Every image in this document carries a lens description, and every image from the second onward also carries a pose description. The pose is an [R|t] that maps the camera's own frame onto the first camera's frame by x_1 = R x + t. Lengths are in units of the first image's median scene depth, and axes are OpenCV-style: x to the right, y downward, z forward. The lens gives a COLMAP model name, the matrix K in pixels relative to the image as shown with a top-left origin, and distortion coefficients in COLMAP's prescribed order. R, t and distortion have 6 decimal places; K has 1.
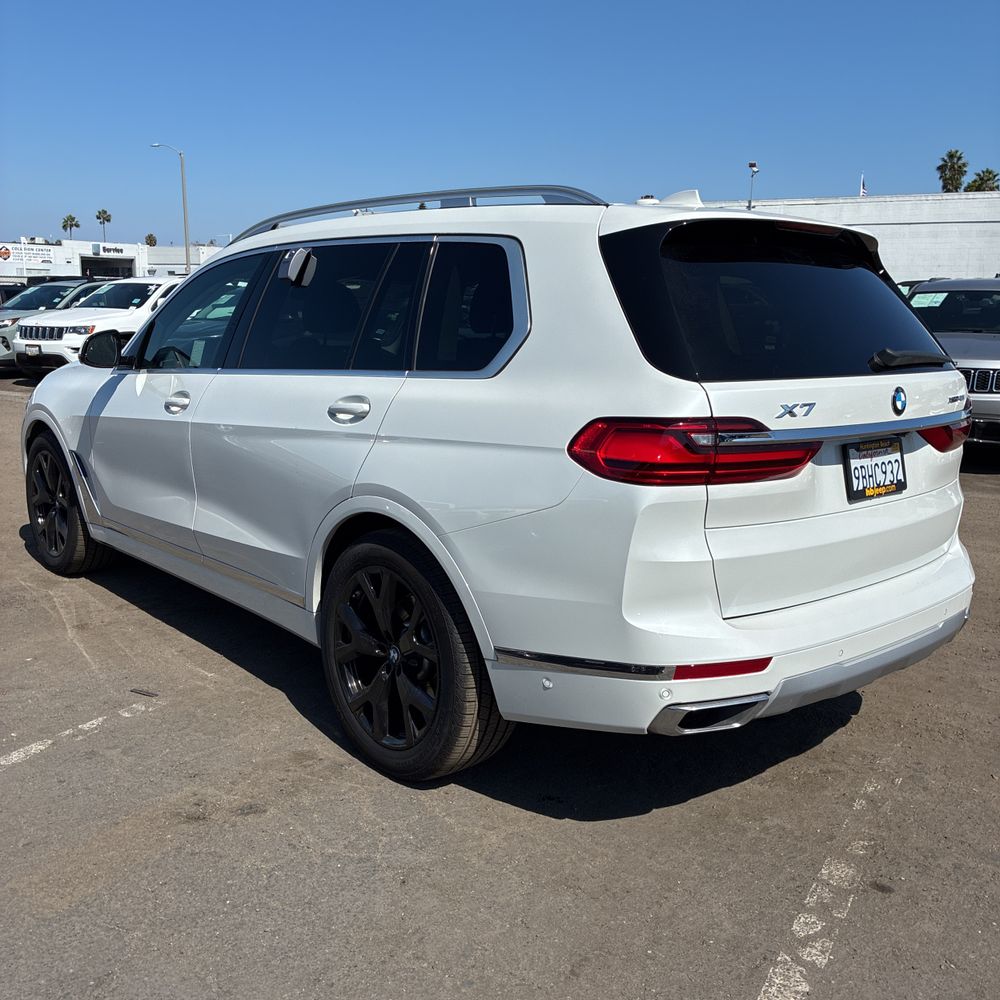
lens RADIAL K [[1008.0, 0, 502.6], [0, 1008.0, 501.0], [0, 0, 1]] dist [0.018231, 0.000000]
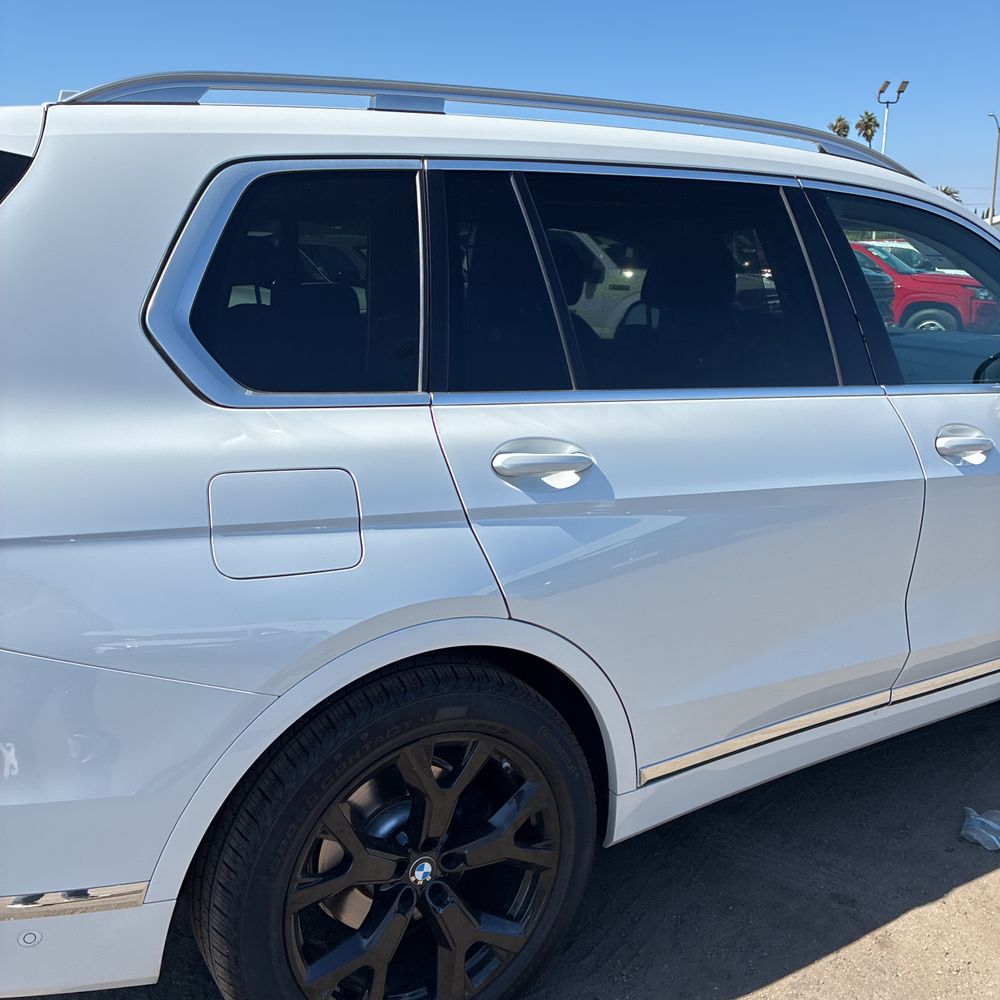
lens RADIAL K [[1008.0, 0, 495.2], [0, 1008.0, 491.7], [0, 0, 1]] dist [0.018231, 0.000000]
pose [[-0.173627, 0.204517, -0.963341, 0.775578], [-0.188071, 0.953310, 0.236284, -0.322918], [0.966687, 0.222202, -0.127056, 1.667991]]
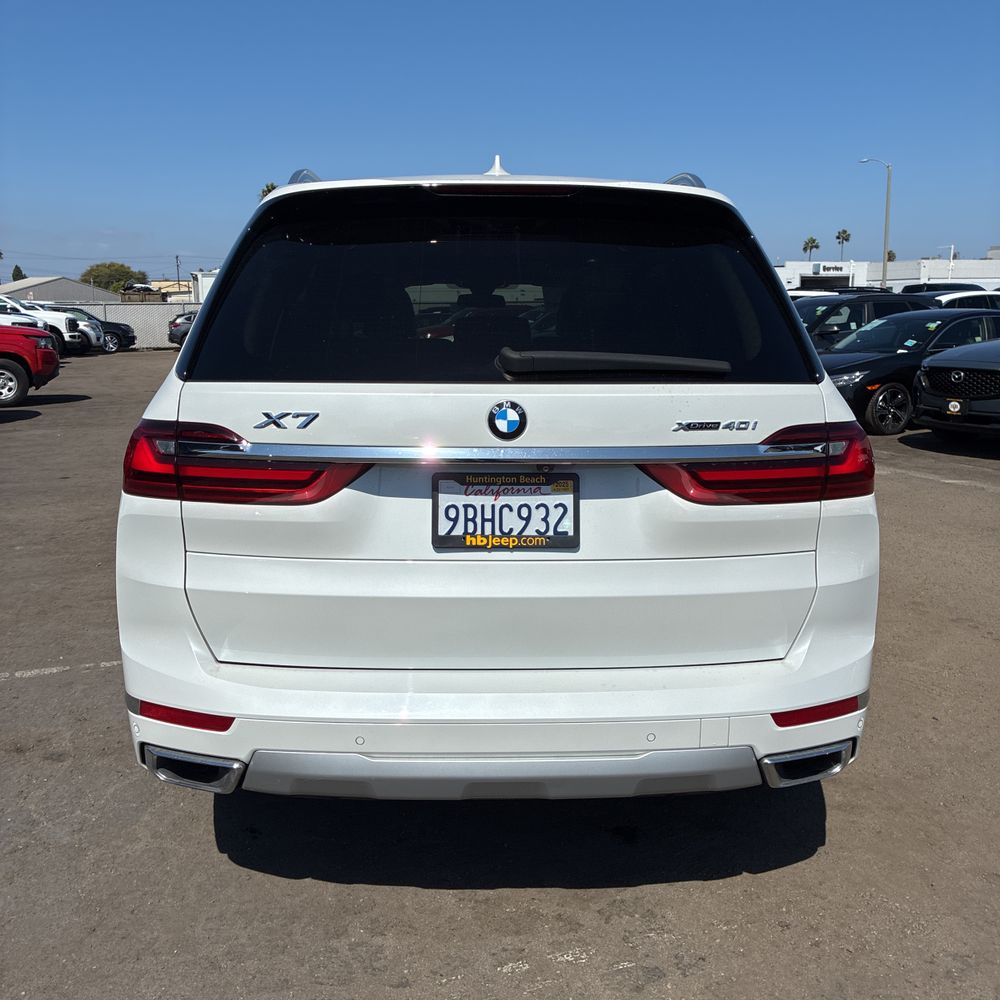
lens RADIAL K [[1008.0, 0, 494.2], [0, 1008.0, 496.0], [0, 0, 1]] dist [0.018231, 0.000000]
pose [[0.767617, 0.094649, -0.633882, 0.813550], [-0.108155, 0.993981, 0.017445, -0.054199], [0.631718, 0.055167, 0.773233, 0.422715]]
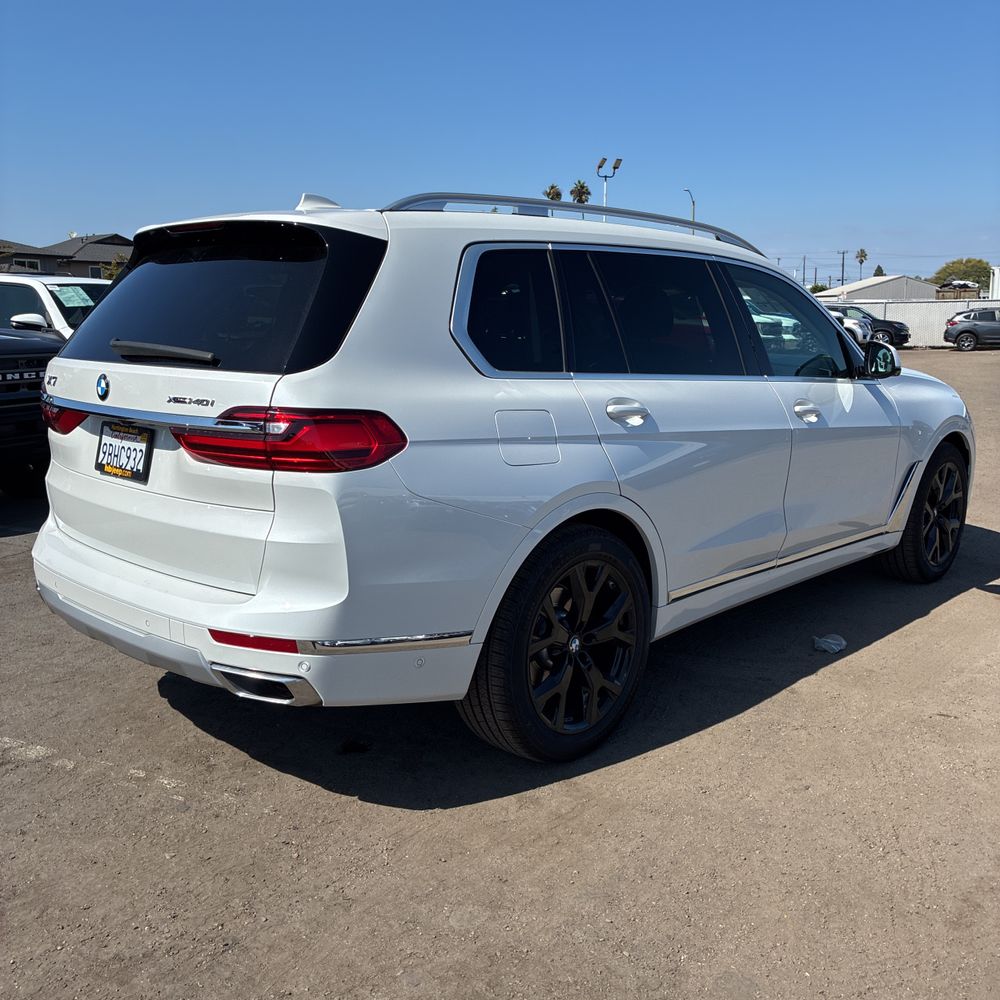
lens RADIAL K [[1008.0, 0, 496.9], [0, 1008.0, 496.3], [0, 0, 1]] dist [0.018231, 0.000000]
pose [[0.088863, 0.160353, -0.983052, 1.442534], [-0.189706, 0.971615, 0.141339, -0.208730], [0.977811, 0.173931, 0.116761, 1.251933]]
